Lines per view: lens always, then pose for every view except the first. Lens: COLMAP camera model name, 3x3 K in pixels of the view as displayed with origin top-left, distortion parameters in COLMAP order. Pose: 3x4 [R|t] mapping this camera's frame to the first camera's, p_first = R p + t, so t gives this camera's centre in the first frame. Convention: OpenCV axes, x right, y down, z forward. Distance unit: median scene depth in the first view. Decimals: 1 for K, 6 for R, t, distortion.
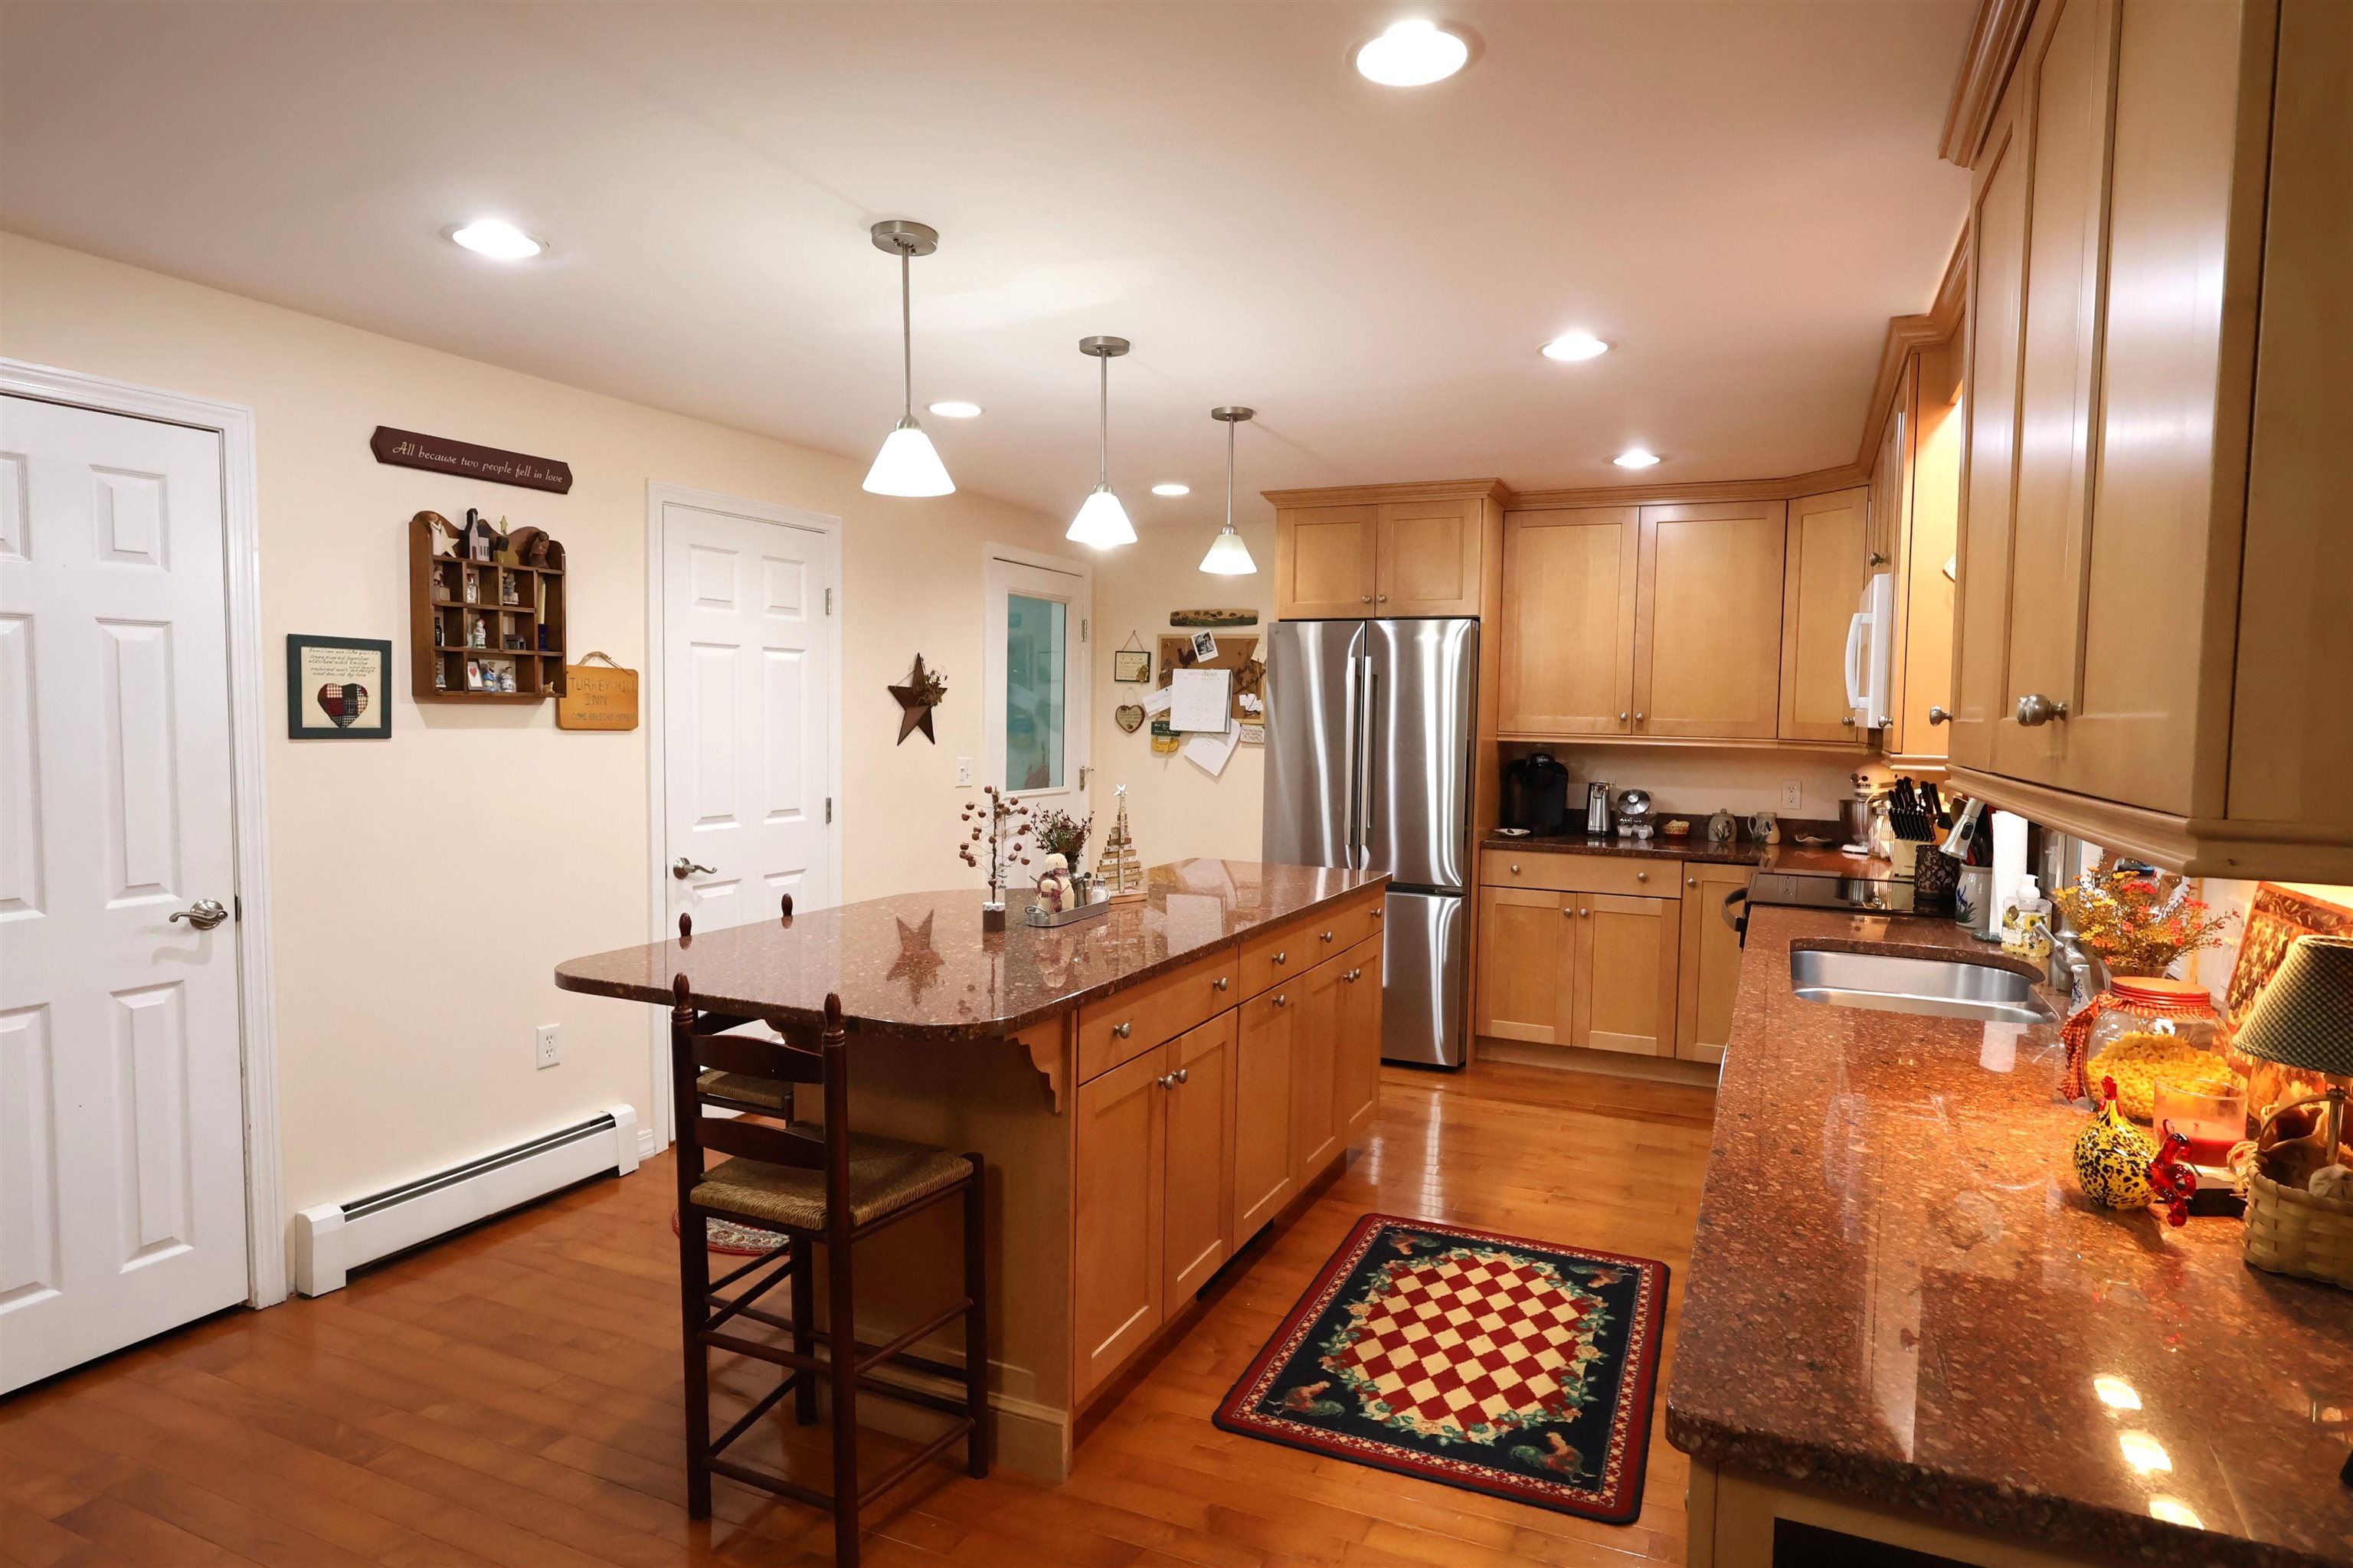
lens RADIAL K [[1303.9, 0, 1180.7], [0, 1303.9, 782.1], [0, 0, 1]] dist [-0.000287, 0.000124]
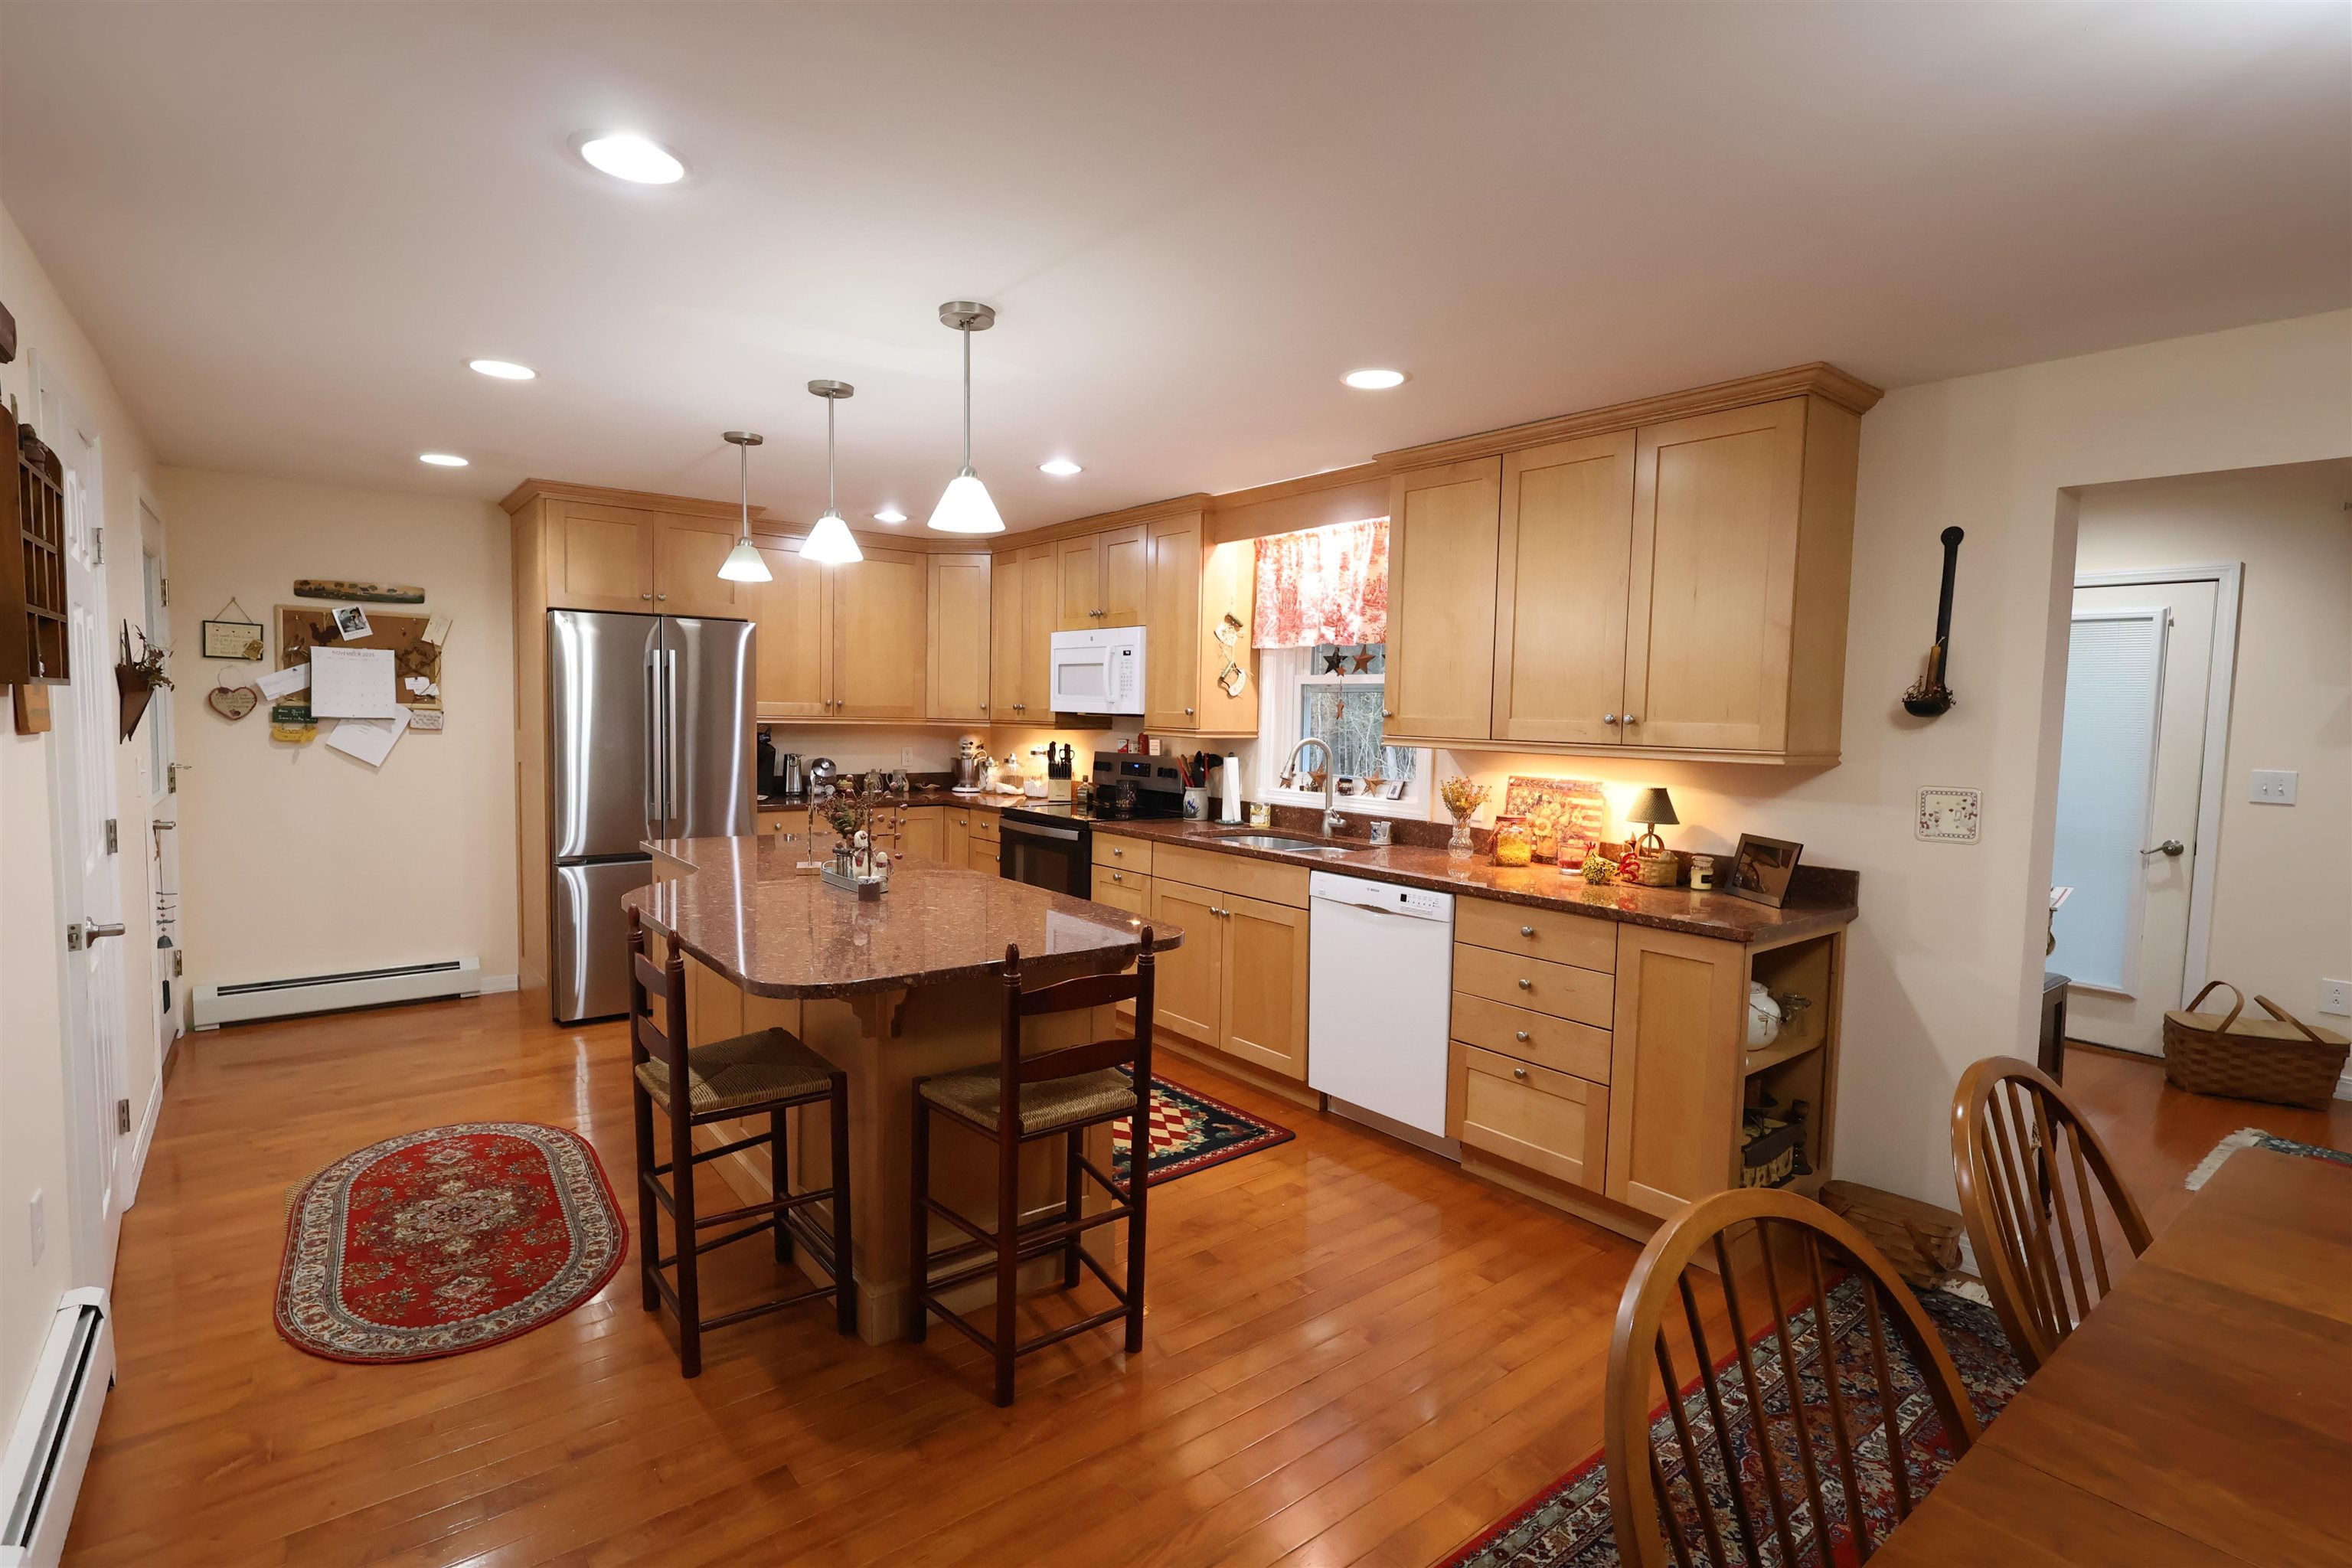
lens RADIAL K [[1111.1, 0, 1174.9], [0, 1111.1, 785.6], [0, 0, 1]] dist [0.001527, 0.000002]
pose [[0.462740, -0.068140, 0.883872, -0.475678], [0.036207, 0.997662, 0.057957, -0.018622], [-0.885755, 0.005184, 0.464125, 0.165187]]
